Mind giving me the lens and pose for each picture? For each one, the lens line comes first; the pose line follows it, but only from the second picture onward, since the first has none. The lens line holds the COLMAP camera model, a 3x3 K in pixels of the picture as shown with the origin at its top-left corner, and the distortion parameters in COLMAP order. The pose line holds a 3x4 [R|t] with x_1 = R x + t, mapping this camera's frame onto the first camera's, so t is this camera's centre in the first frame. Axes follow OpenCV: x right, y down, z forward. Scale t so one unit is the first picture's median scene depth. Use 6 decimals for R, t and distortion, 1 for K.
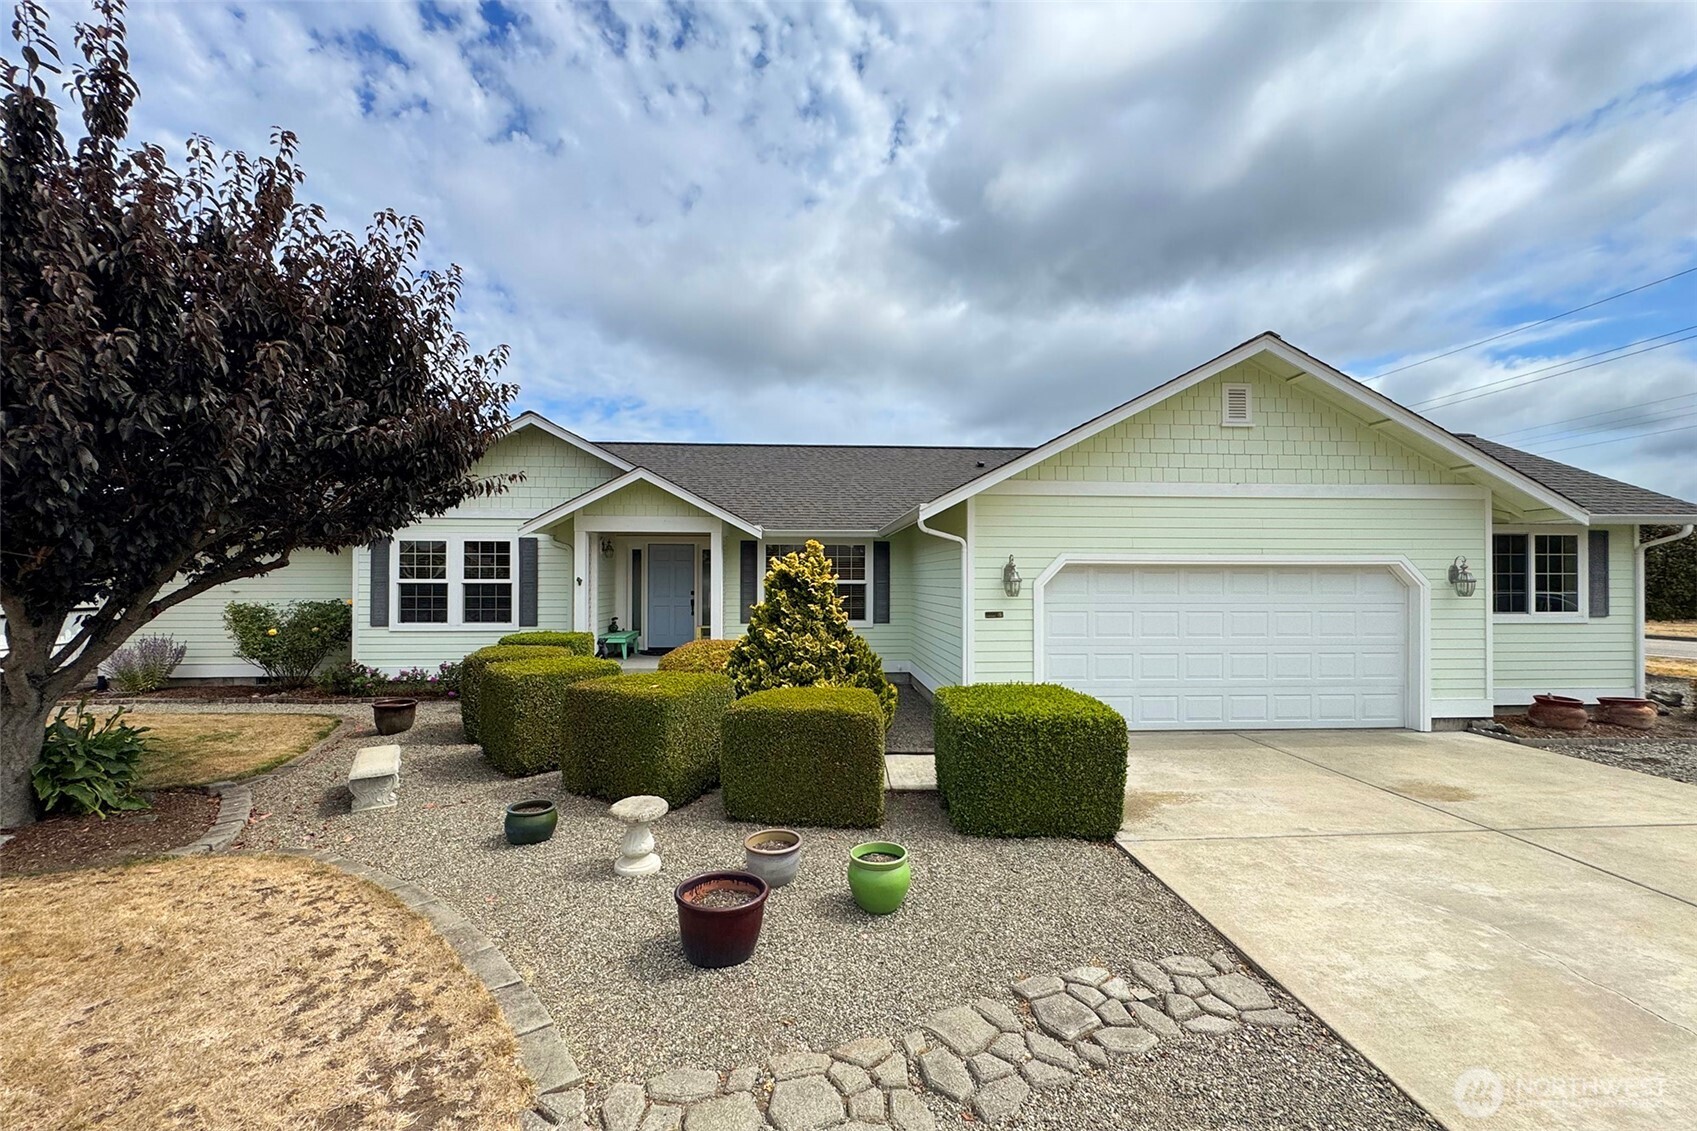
lens RADIAL K [[697.7, 0, 848.5], [0, 697.7, 565.5], [0, 0, 1]] dist [0.001411, -0.000084]
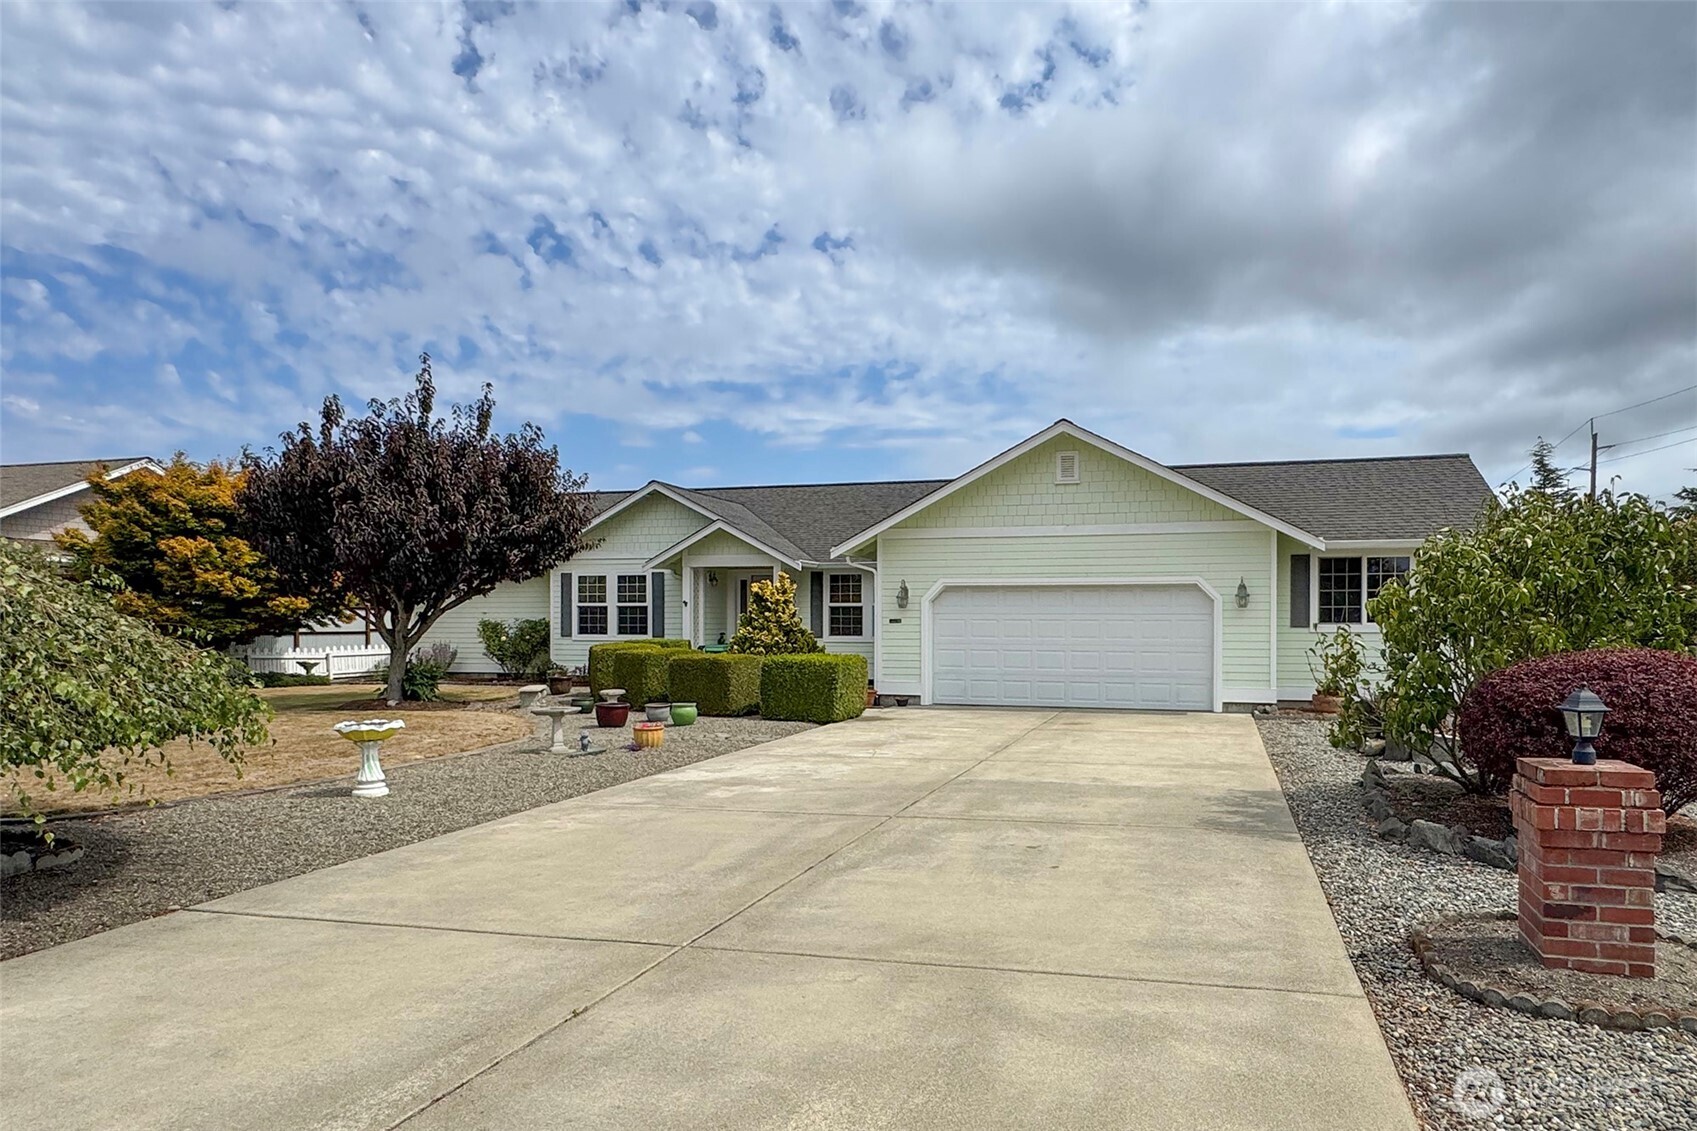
lens RADIAL K [[869.9, 0, 849.4], [0, 869.9, 610.8], [0, 0, 1]] dist [-0.001342, 0.000007]
pose [[0.943621, -0.000897, -0.331027, 0.709916], [0.005313, 0.999909, 0.012435, 0.025564], [0.330986, -0.013493, 0.943539, -0.736382]]
